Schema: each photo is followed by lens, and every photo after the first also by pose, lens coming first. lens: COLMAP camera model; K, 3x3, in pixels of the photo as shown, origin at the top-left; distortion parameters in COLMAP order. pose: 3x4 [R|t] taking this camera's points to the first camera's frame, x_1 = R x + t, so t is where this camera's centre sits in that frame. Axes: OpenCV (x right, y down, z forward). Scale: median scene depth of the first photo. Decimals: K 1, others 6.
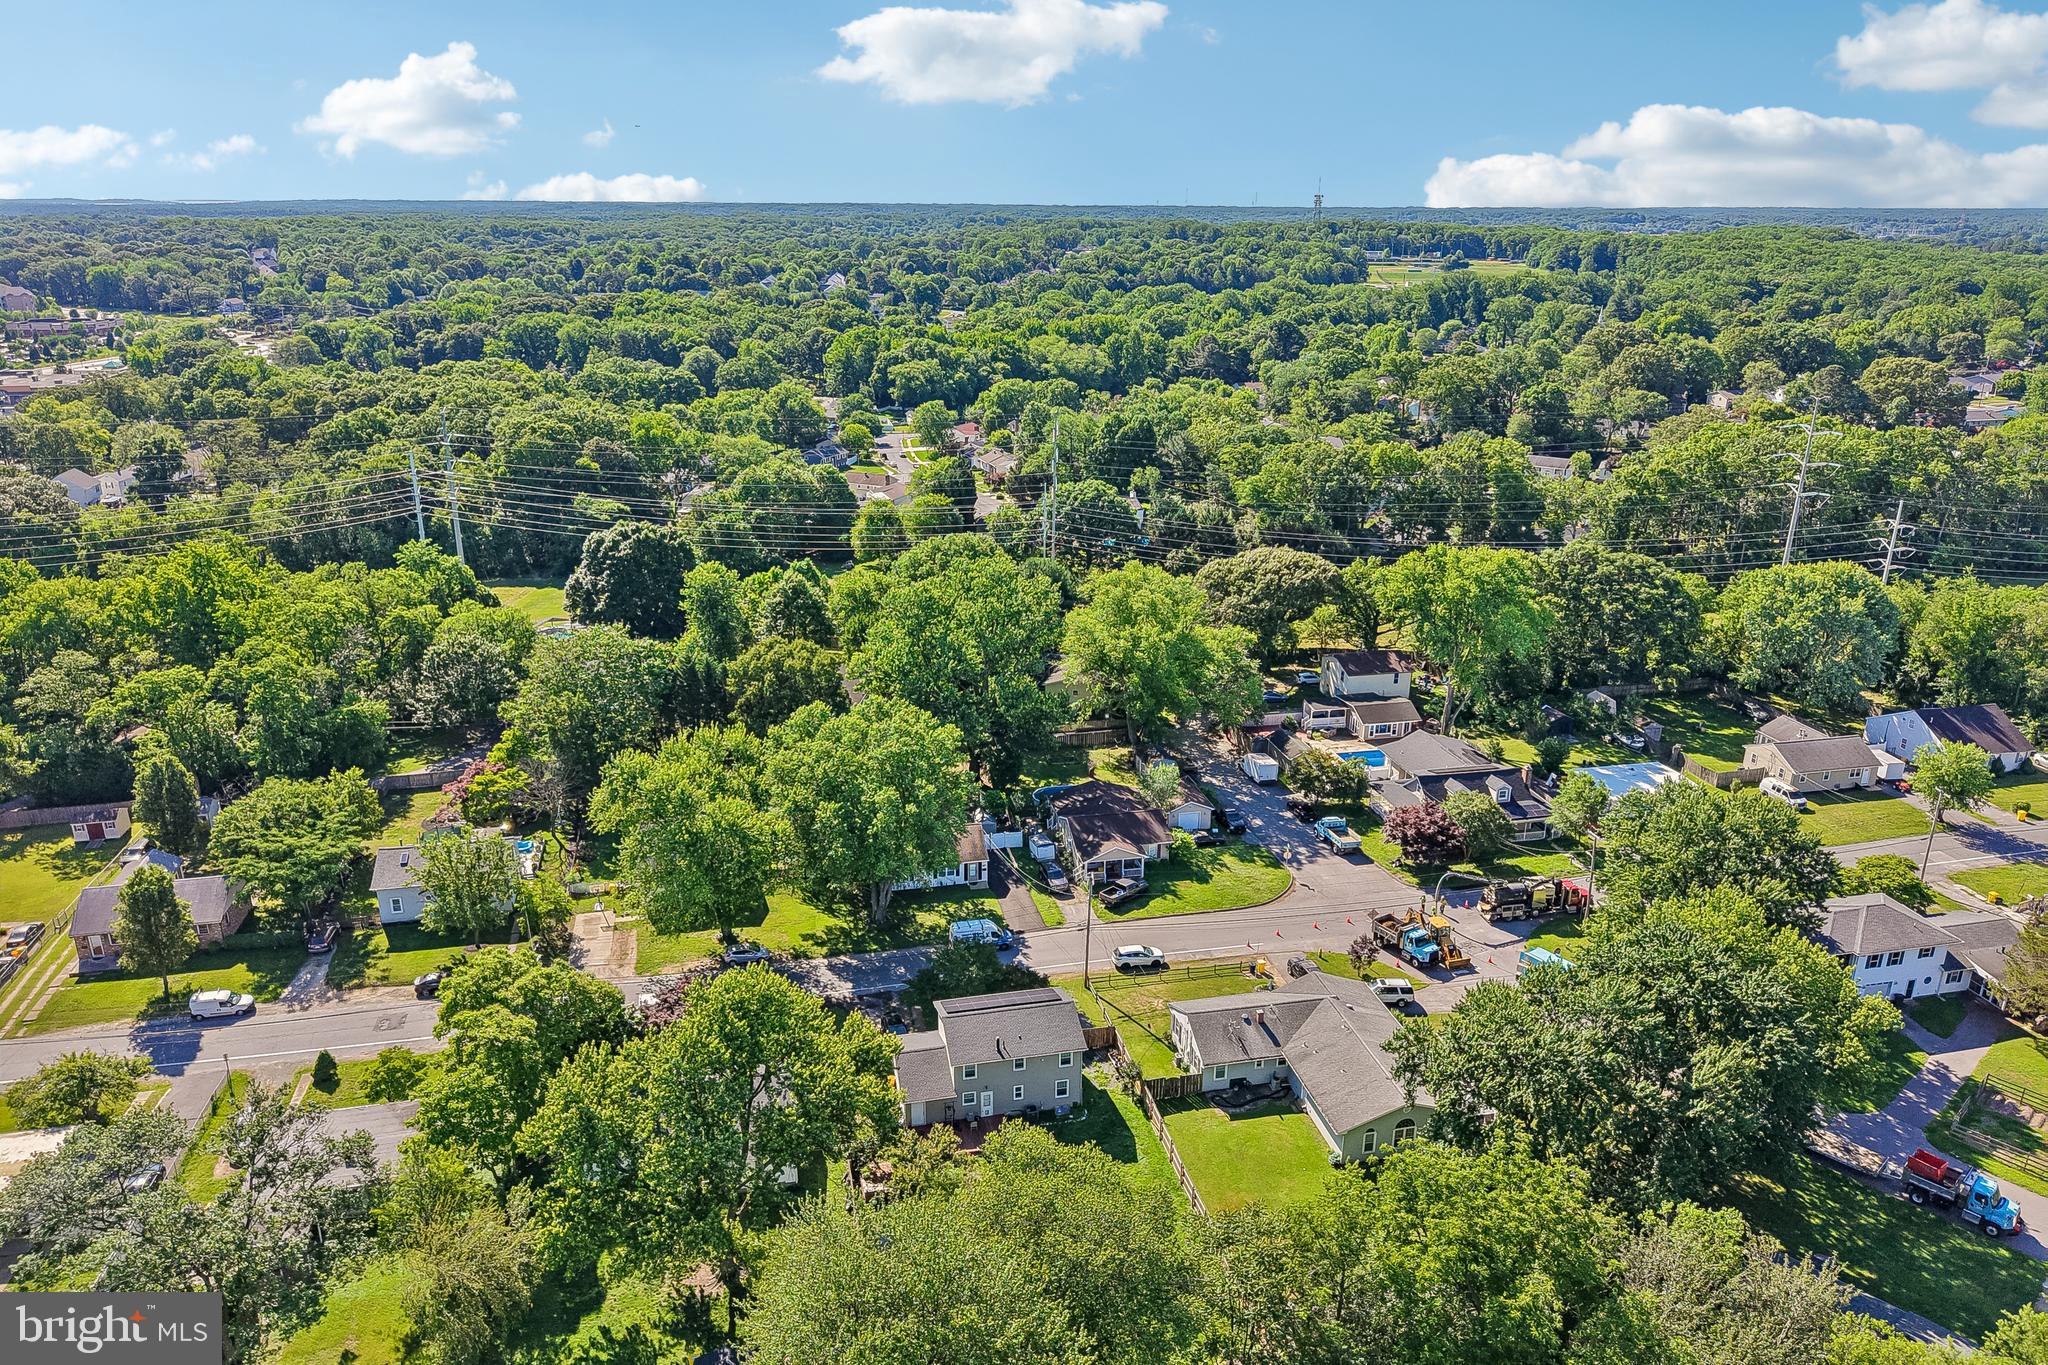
lens RADIAL K [[1361.7, 0, 1025.7], [0, 1361.7, 691.4], [0, 0, 1]] dist [0.027444, -0.026540]
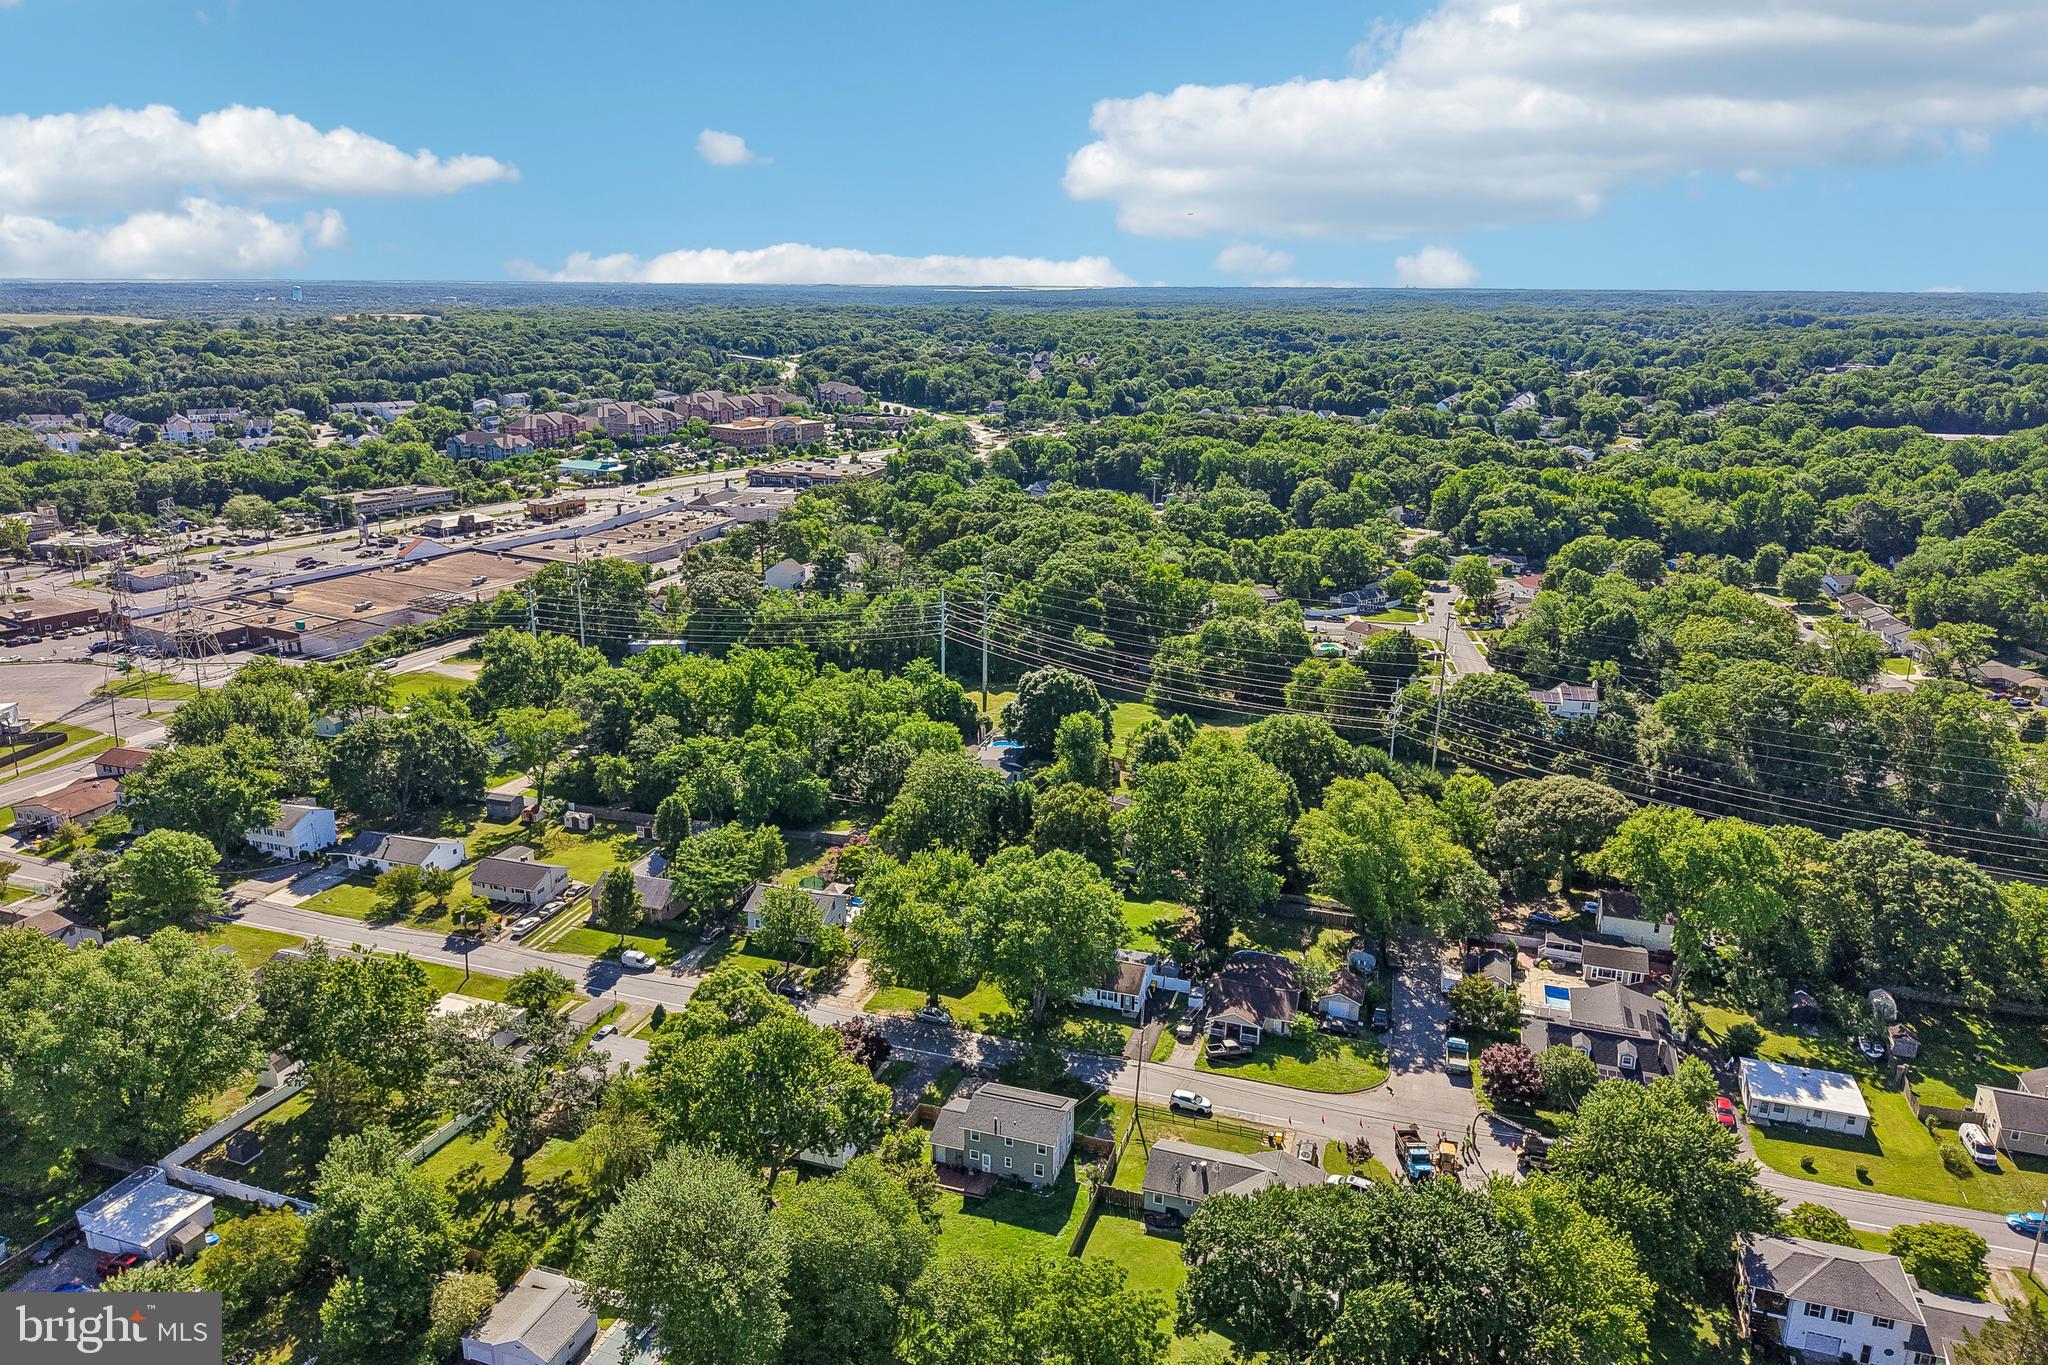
lens RADIAL K [[1361.7, 0, 1025.7], [0, 1361.7, 691.4], [0, 0, 1]] dist [0.027444, -0.026540]
pose [[0.861720, 0.146674, -0.485722, 0.384652], [-0.173737, 0.984732, -0.010867, -0.103762], [0.476712, 0.093753, 0.874046, -0.157486]]
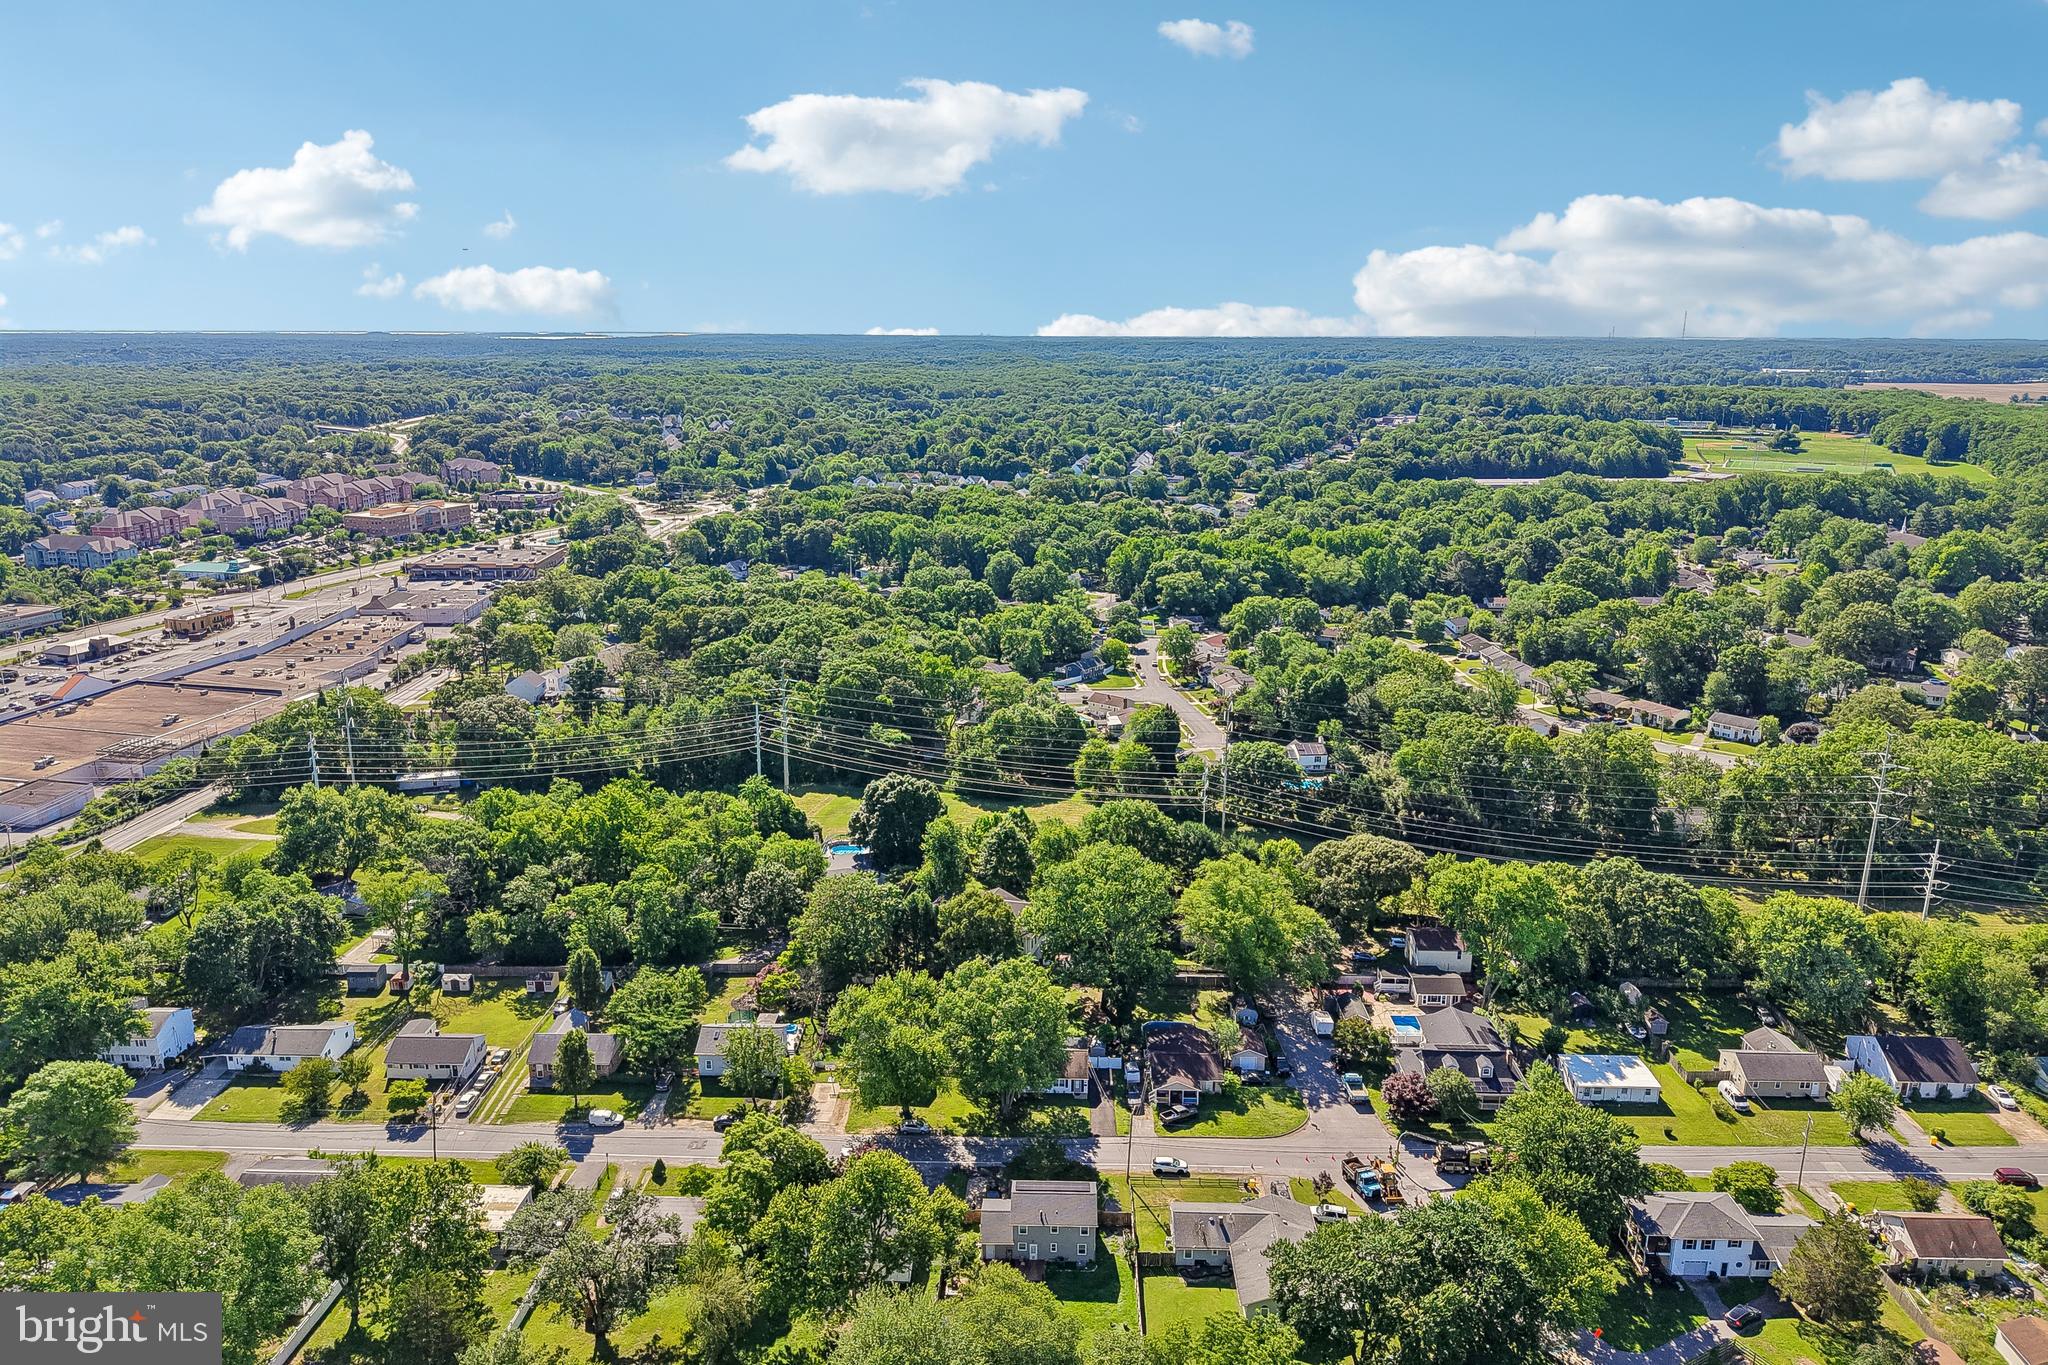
lens RADIAL K [[1361.7, 0, 1025.7], [0, 1361.7, 691.4], [0, 0, 1]] dist [0.027444, -0.026540]
pose [[0.971508, 0.058937, -0.229561, 0.181406], [-0.078636, 0.993877, -0.077623, -0.139443], [0.223580, 0.093463, 0.970194, -0.382001]]
